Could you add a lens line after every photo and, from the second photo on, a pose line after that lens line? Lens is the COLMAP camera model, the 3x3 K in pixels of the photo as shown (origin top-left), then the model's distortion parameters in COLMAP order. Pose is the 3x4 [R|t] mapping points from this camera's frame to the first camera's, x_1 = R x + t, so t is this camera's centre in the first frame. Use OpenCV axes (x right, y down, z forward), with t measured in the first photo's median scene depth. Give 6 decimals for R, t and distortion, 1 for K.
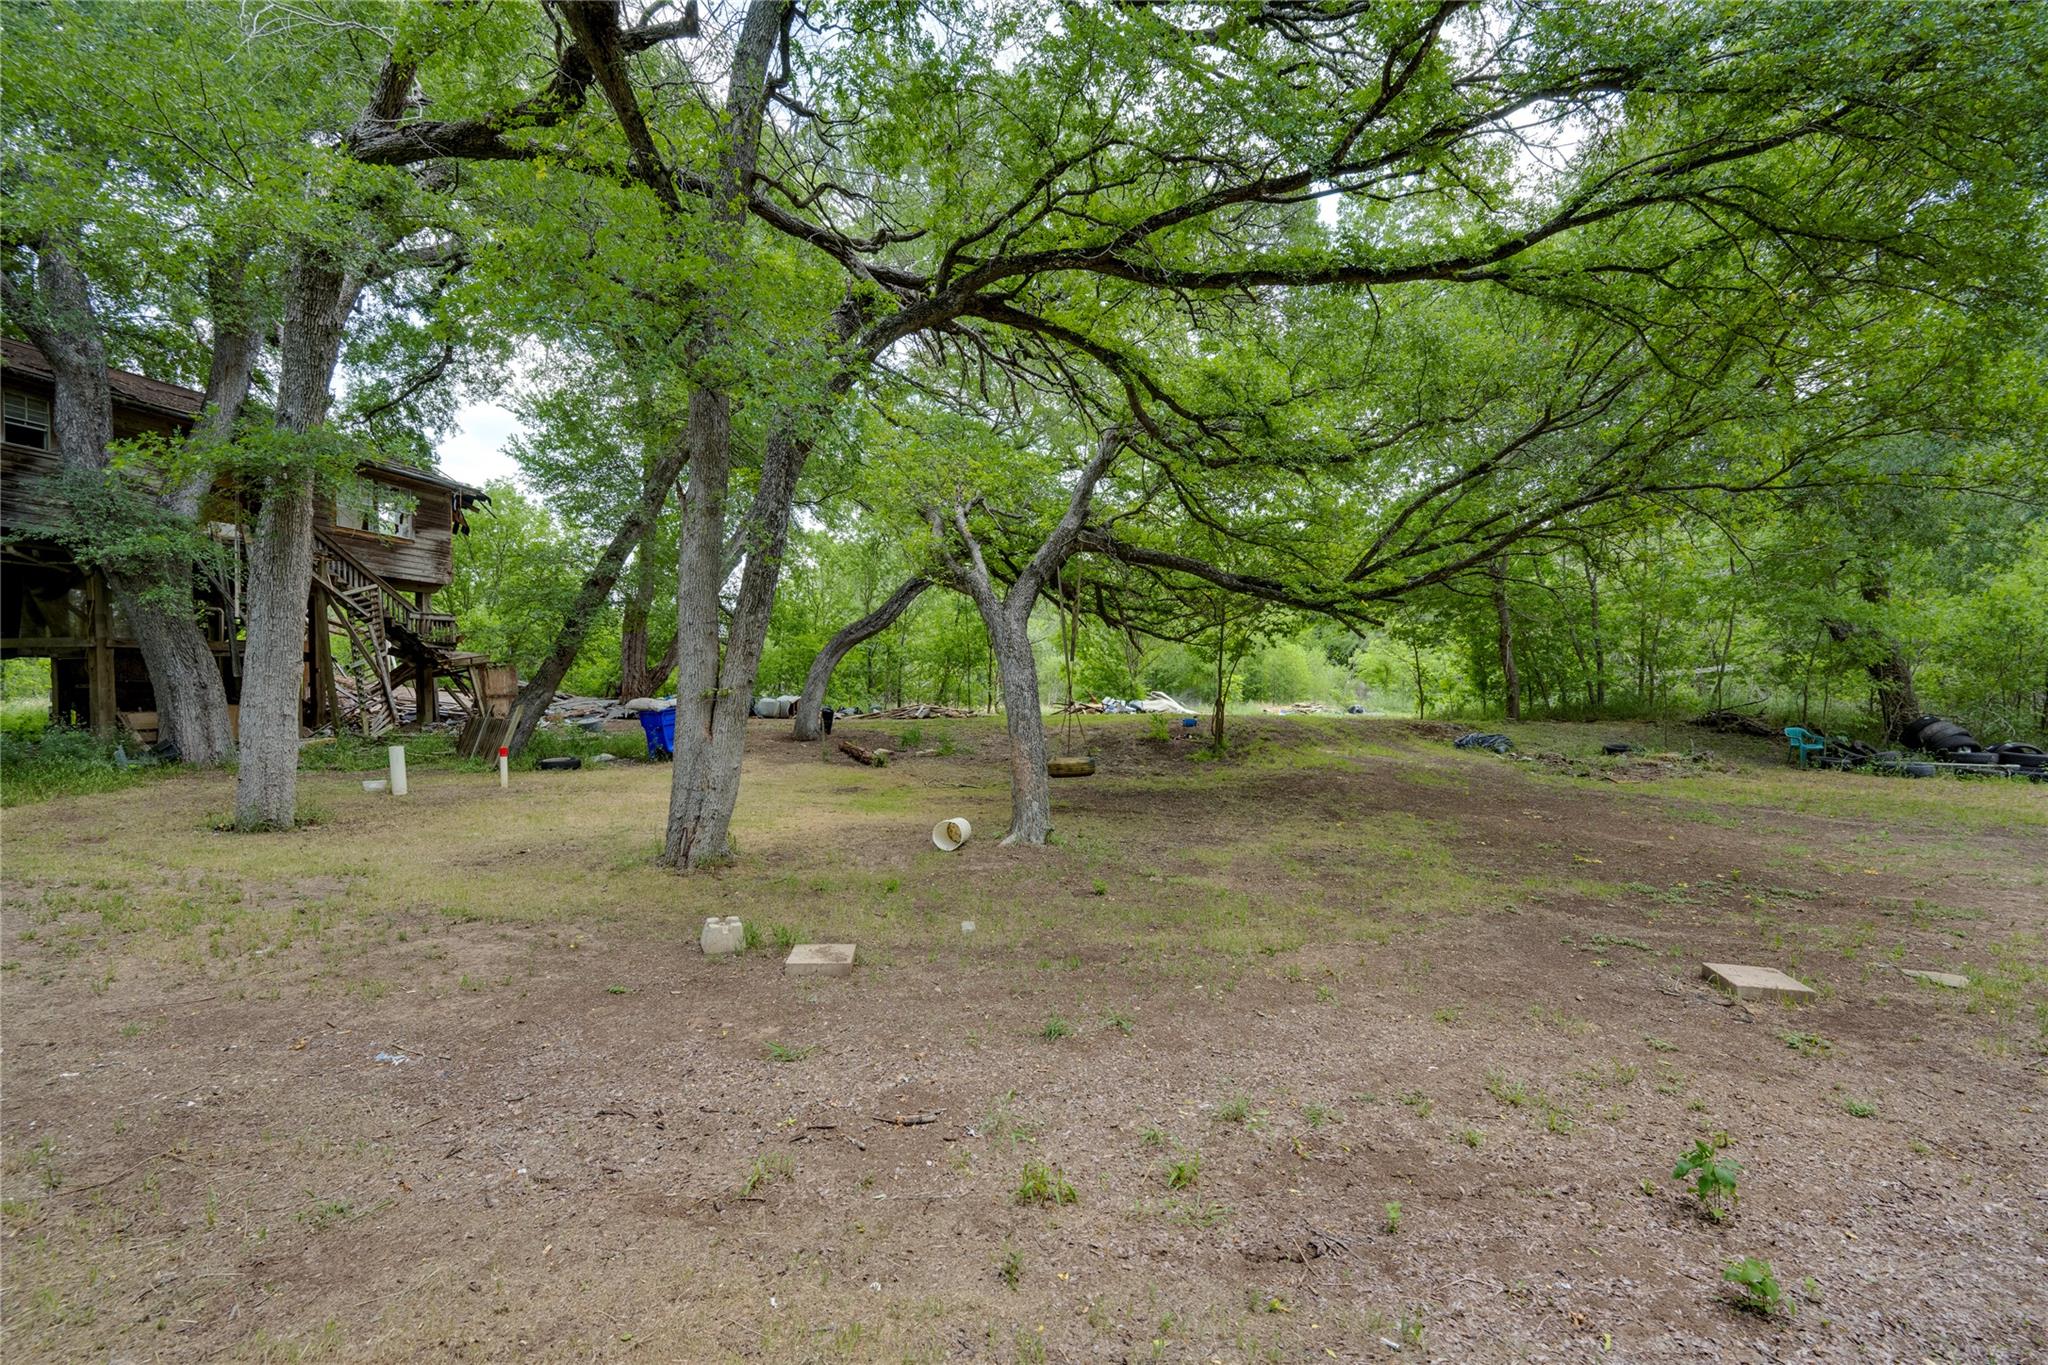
lens RADIAL K [[904.3, 0, 1028.1], [0, 904.3, 716.5], [0, 0, 1]] dist [-0.002515, -0.000347]
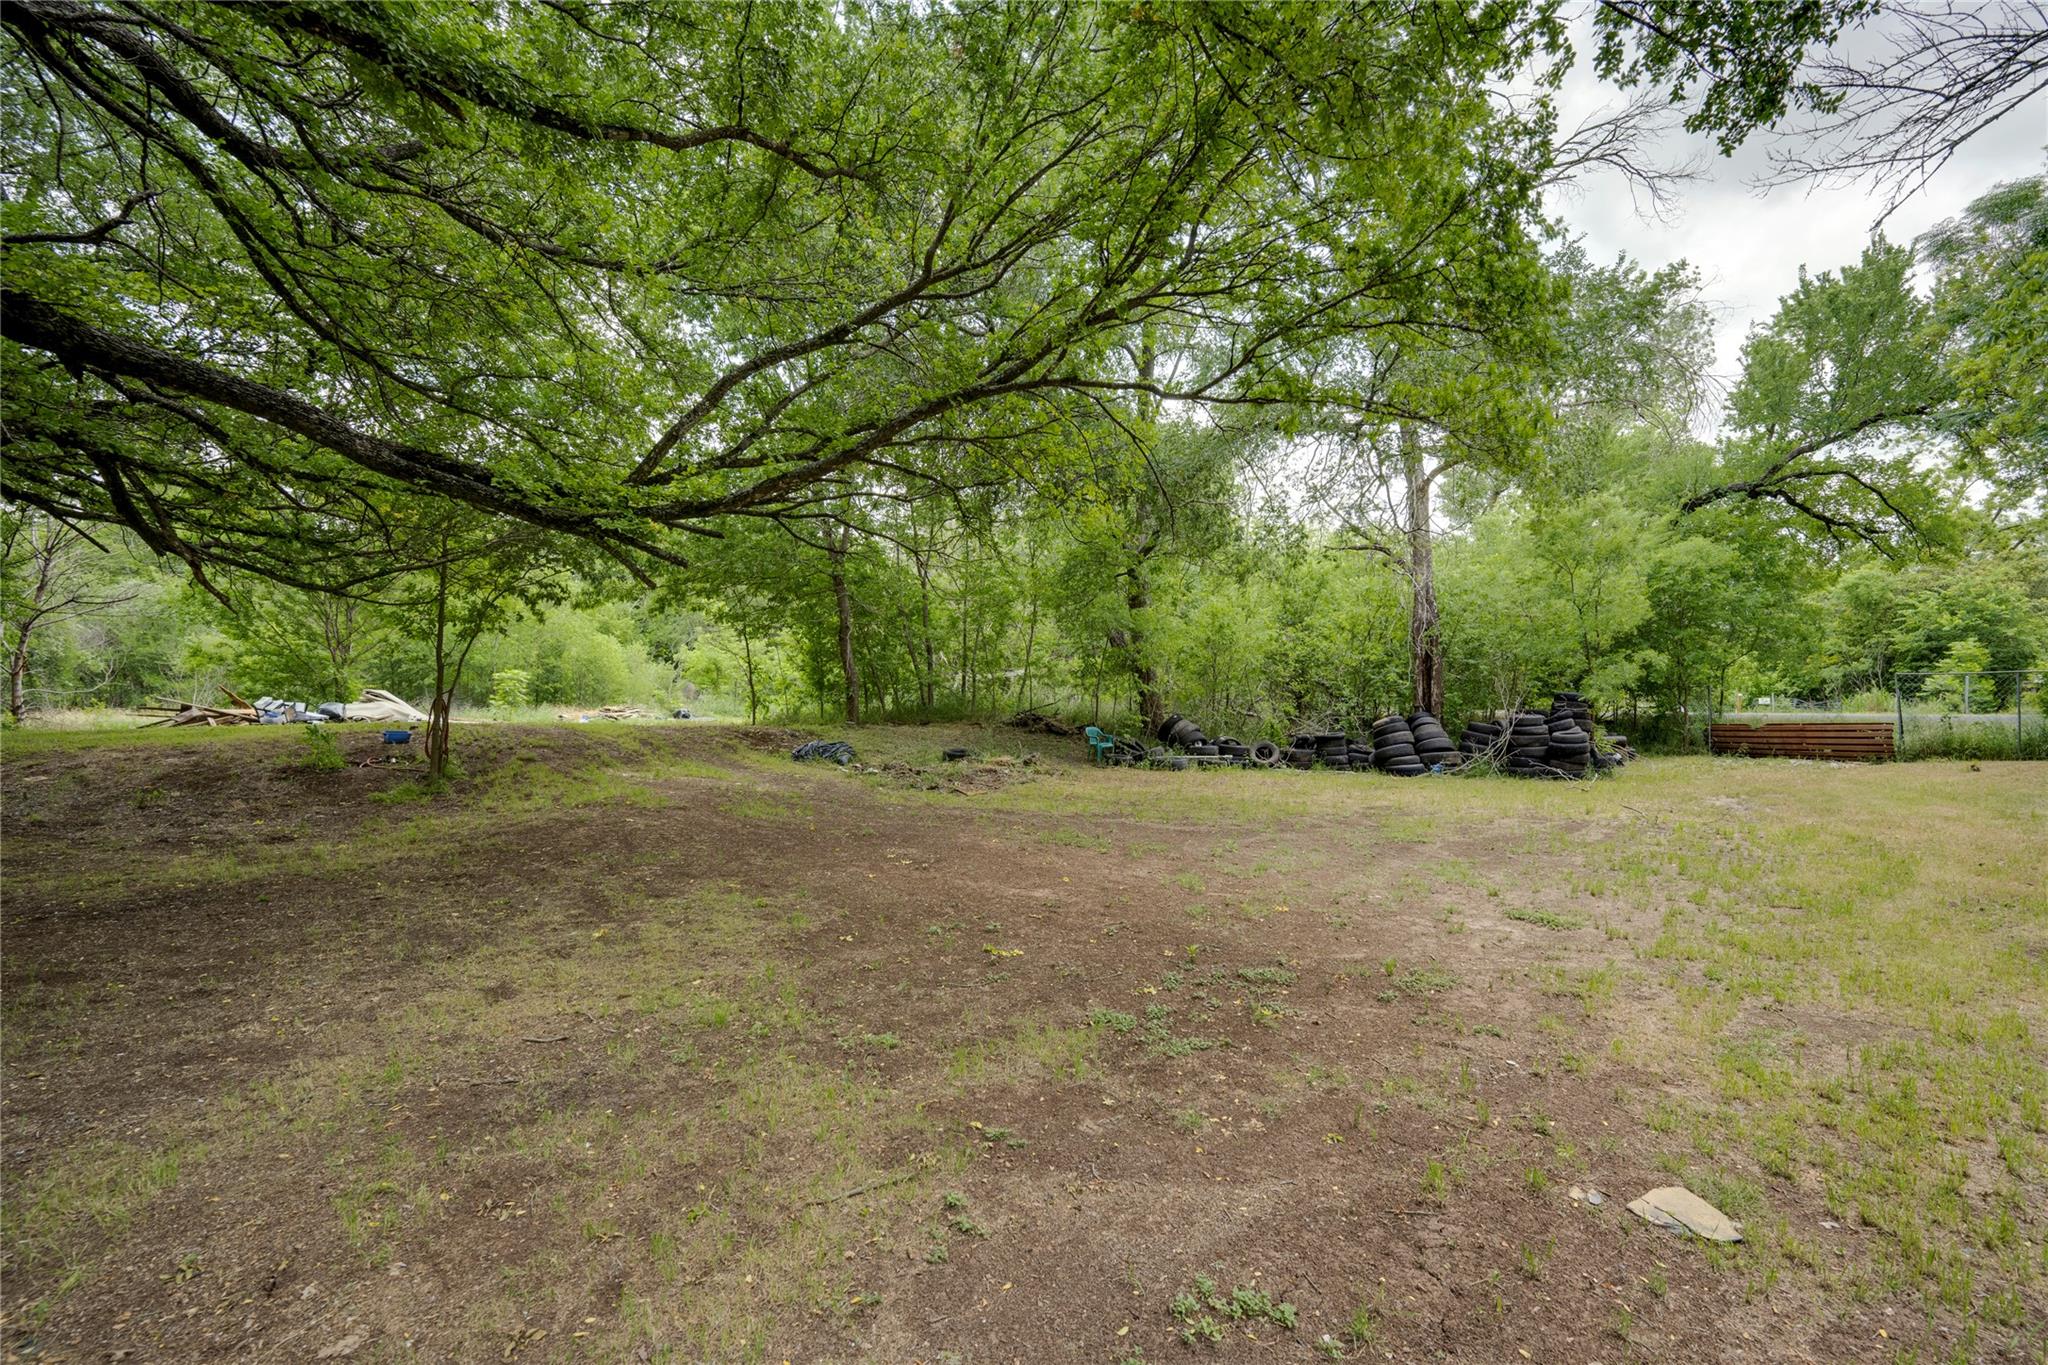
lens RADIAL K [[989.1, 0, 1024.0], [0, 989.1, 682.5], [0, 0, 1]] dist [0.000037, -0.000211]
pose [[0.780173, 0.010737, 0.625472, 0.067169], [0.014247, 0.999288, -0.034924, -0.000655], [-0.625402, 0.036158, 0.779465, 0.150743]]
